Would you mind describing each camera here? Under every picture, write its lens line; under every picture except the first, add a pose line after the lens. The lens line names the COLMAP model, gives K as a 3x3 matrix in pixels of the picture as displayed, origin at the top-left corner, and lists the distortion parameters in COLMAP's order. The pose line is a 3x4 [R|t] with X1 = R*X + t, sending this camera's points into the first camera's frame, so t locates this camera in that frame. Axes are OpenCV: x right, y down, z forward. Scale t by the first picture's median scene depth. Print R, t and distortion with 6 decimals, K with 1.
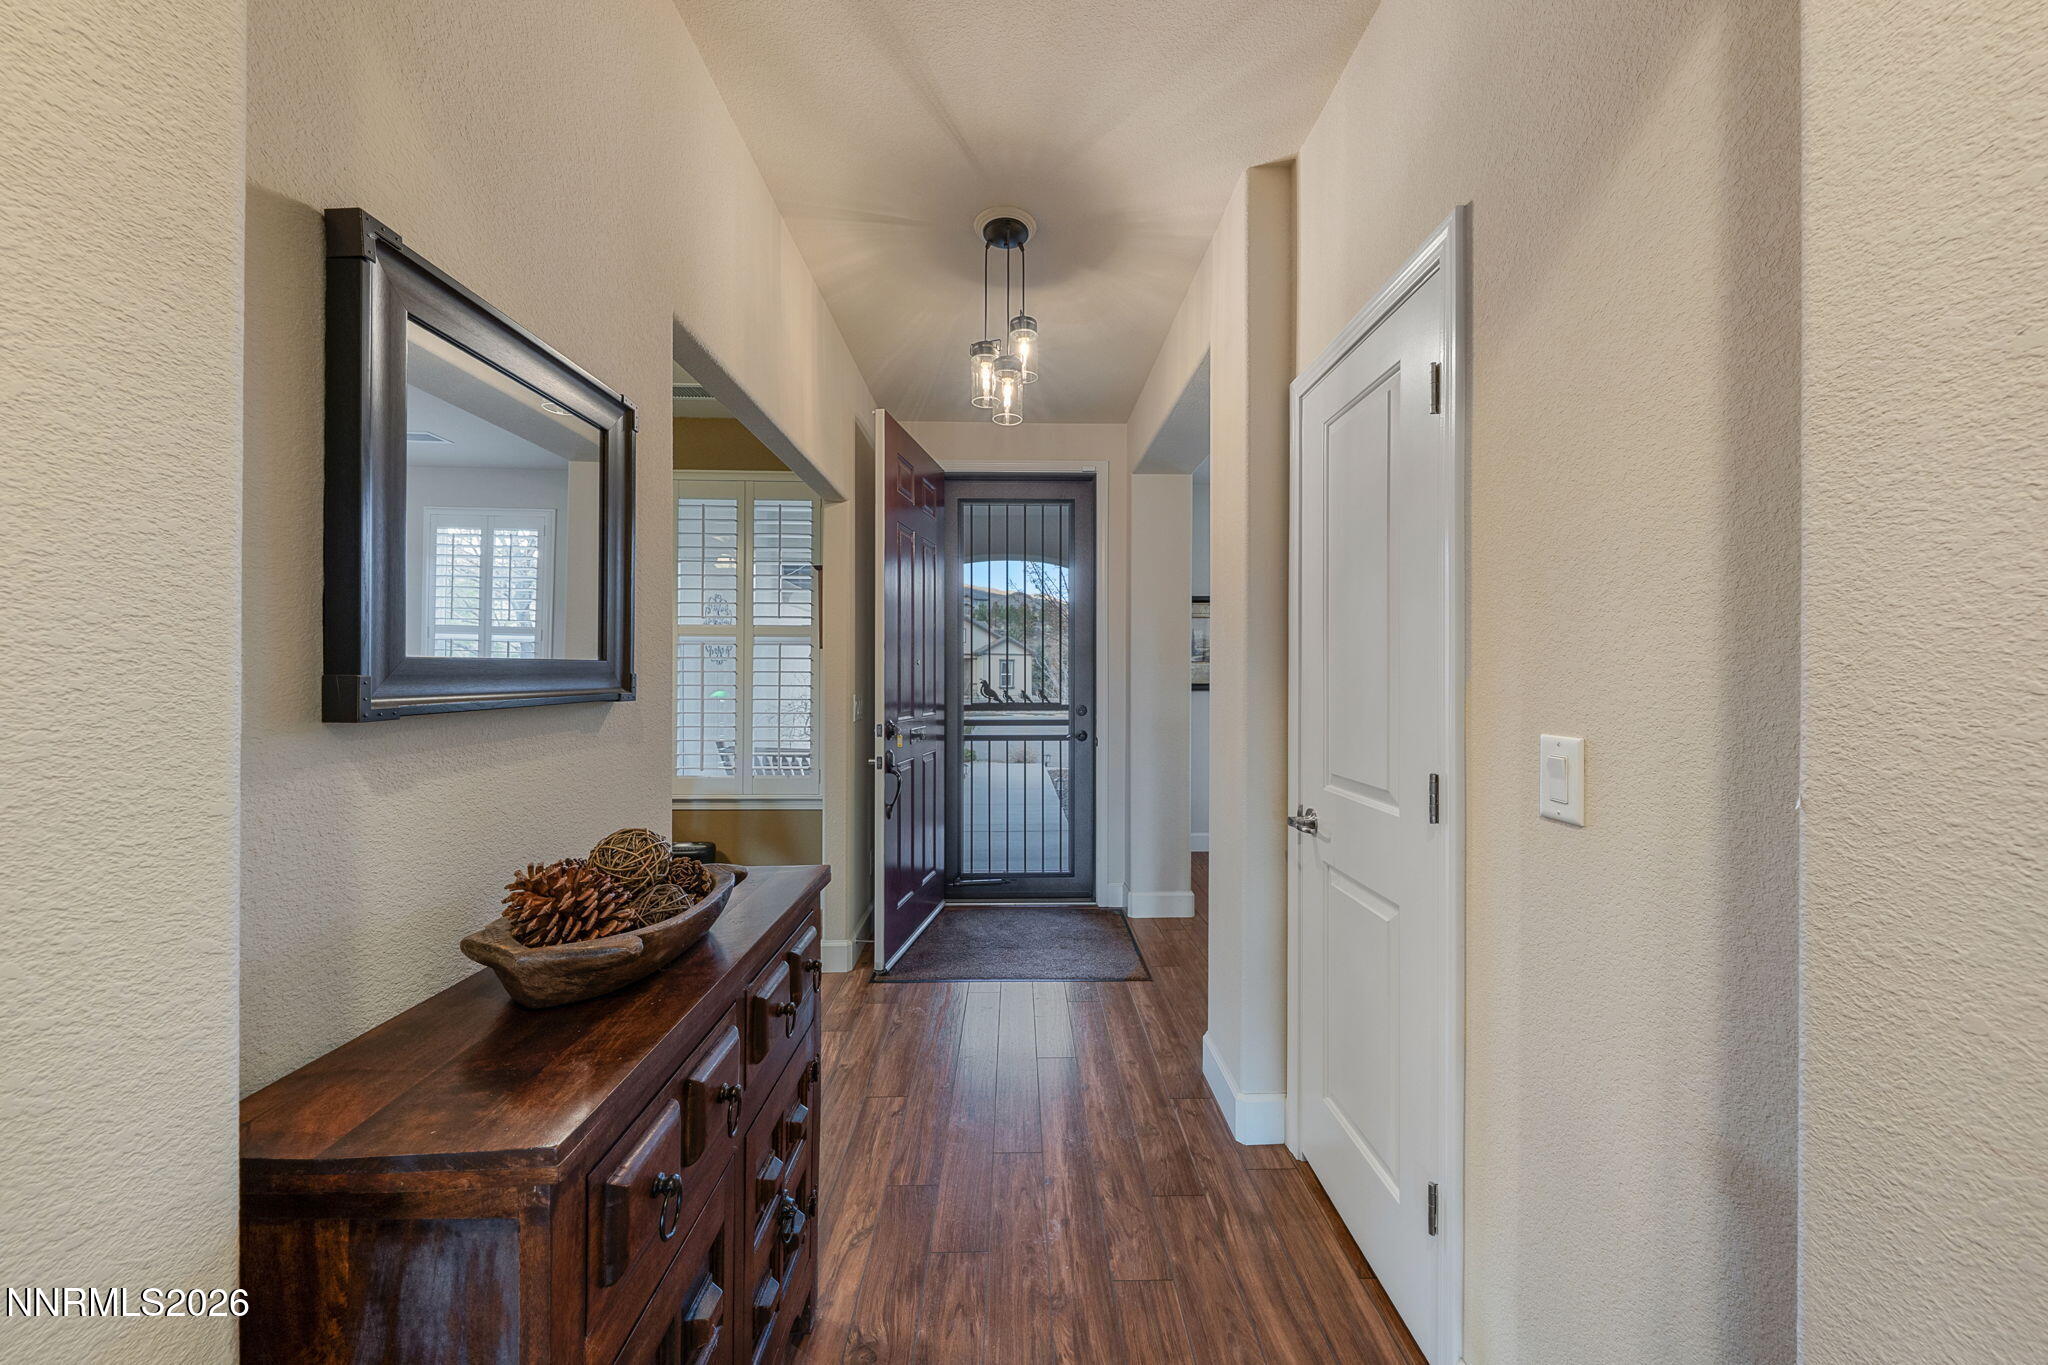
lens RADIAL K [[686.8, 0, 1027.2], [0, 686.8, 678.5], [0, 0, 1]] dist [-0.000341, -0.000289]
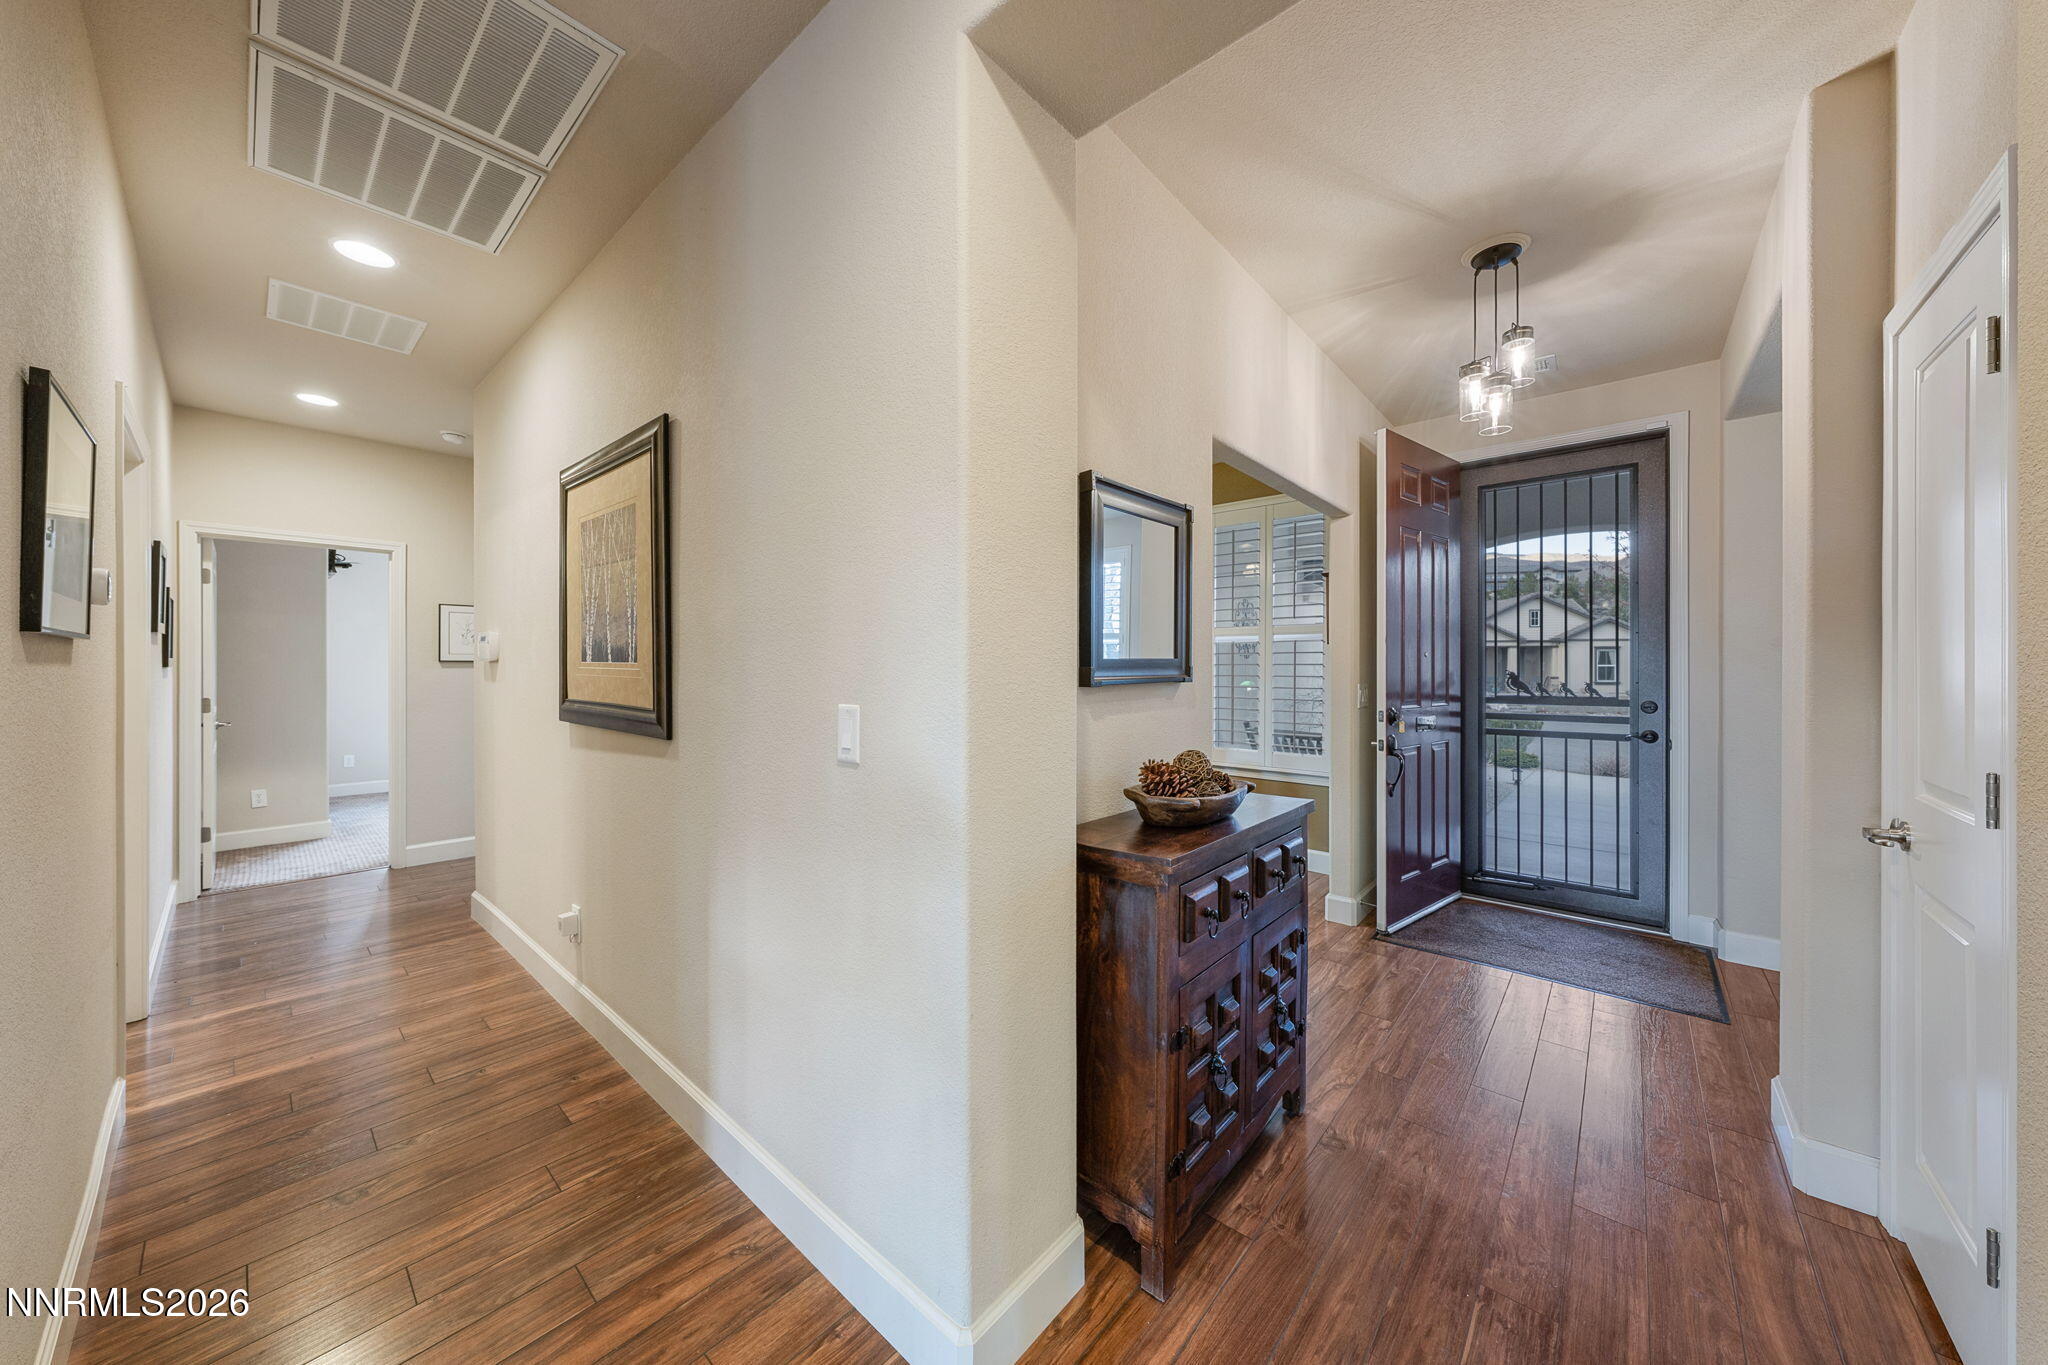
lens RADIAL K [[691.5, 0, 1023.5], [0, 691.5, 666.3], [0, 0, 1]] dist [-0.000843, -0.000037]
pose [[0.739669, -0.004155, -0.672958, 0.117056], [-0.000885, 0.999974, -0.007147, 0.002617], [0.672971, 0.005882, 0.739646, -0.235591]]
